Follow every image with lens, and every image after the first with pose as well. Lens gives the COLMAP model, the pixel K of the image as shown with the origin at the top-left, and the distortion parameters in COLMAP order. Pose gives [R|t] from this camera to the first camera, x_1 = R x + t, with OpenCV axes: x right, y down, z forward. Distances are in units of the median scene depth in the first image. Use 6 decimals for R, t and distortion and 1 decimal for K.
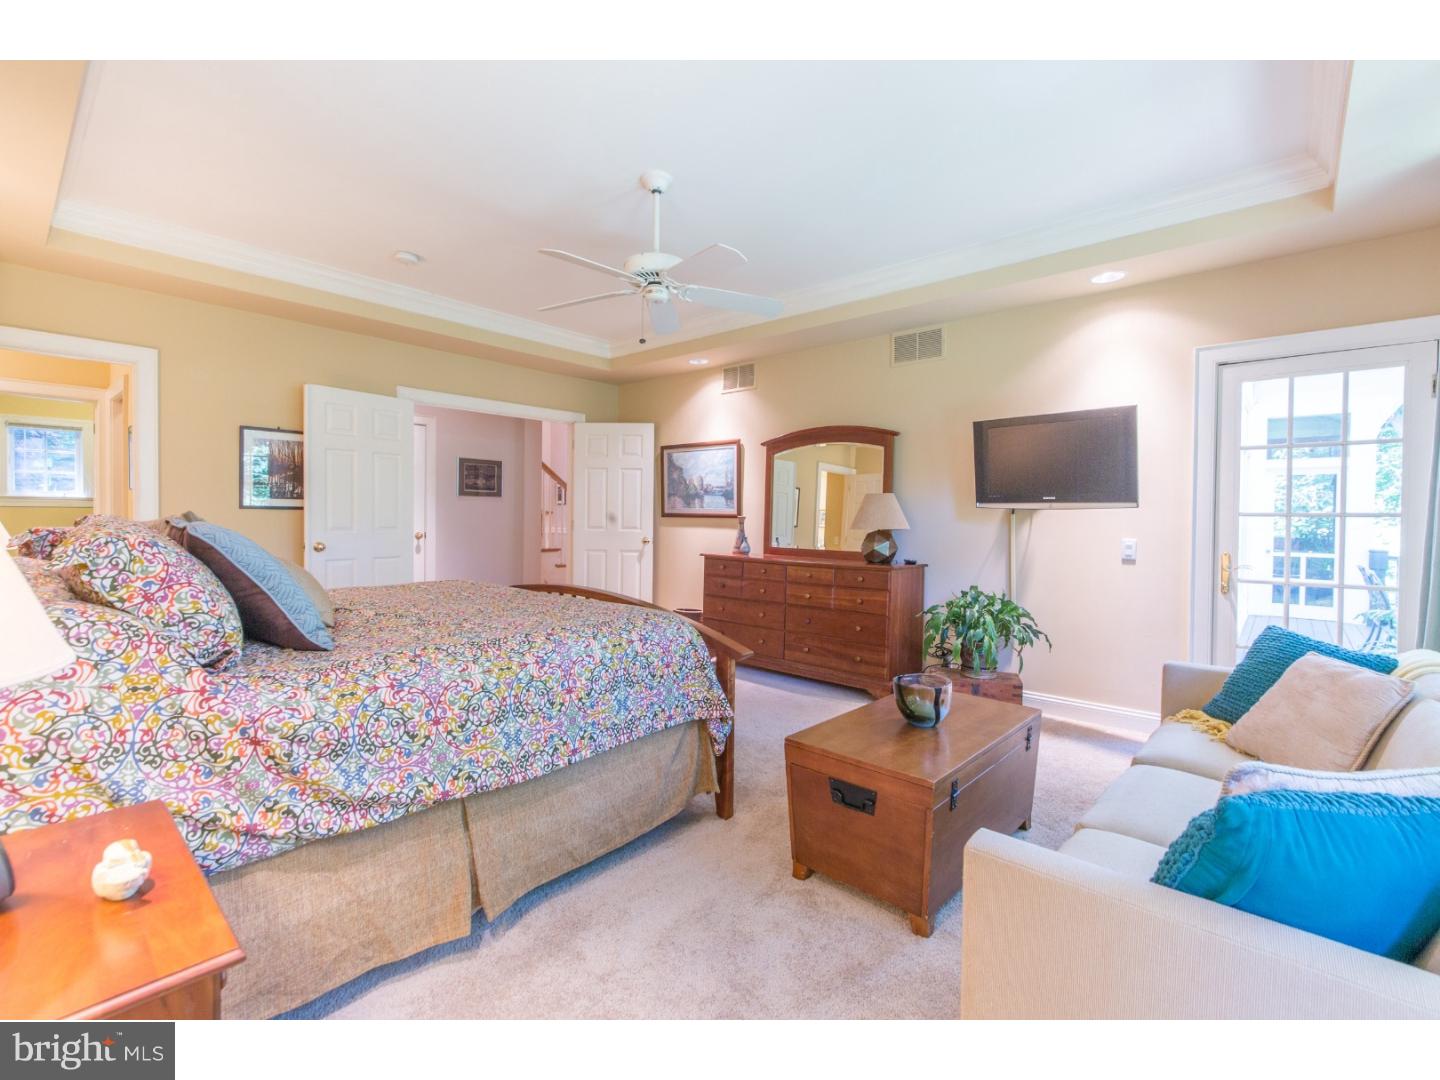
lens RADIAL K [[651.1, 0, 716.9], [0, 651.1, 533.3], [0, 0, 1]] dist [-0.000898, -0.000740]
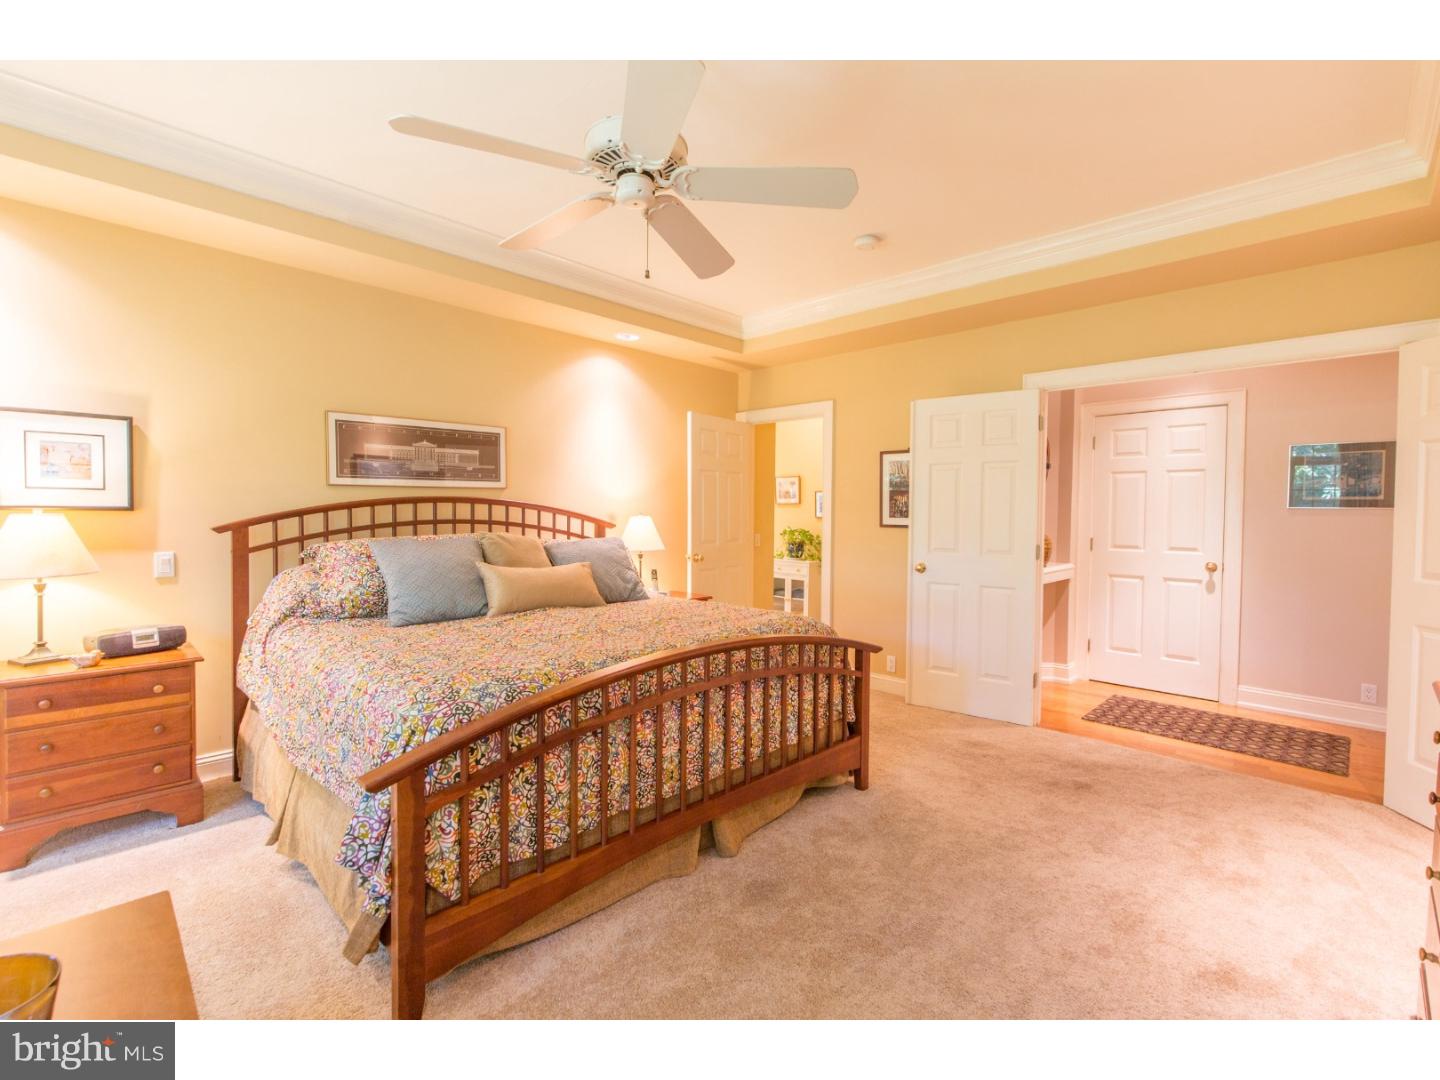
lens RADIAL K [[651.1, 0, 718.6], [0, 651.1, 533.0], [0, 0, 1]] dist [-0.000898, -0.000740]
pose [[-0.058088, 0.021203, -0.998086, 0.339842], [-0.040825, 0.998888, 0.023596, -0.036423], [0.997476, 0.042118, -0.057158, 0.684225]]
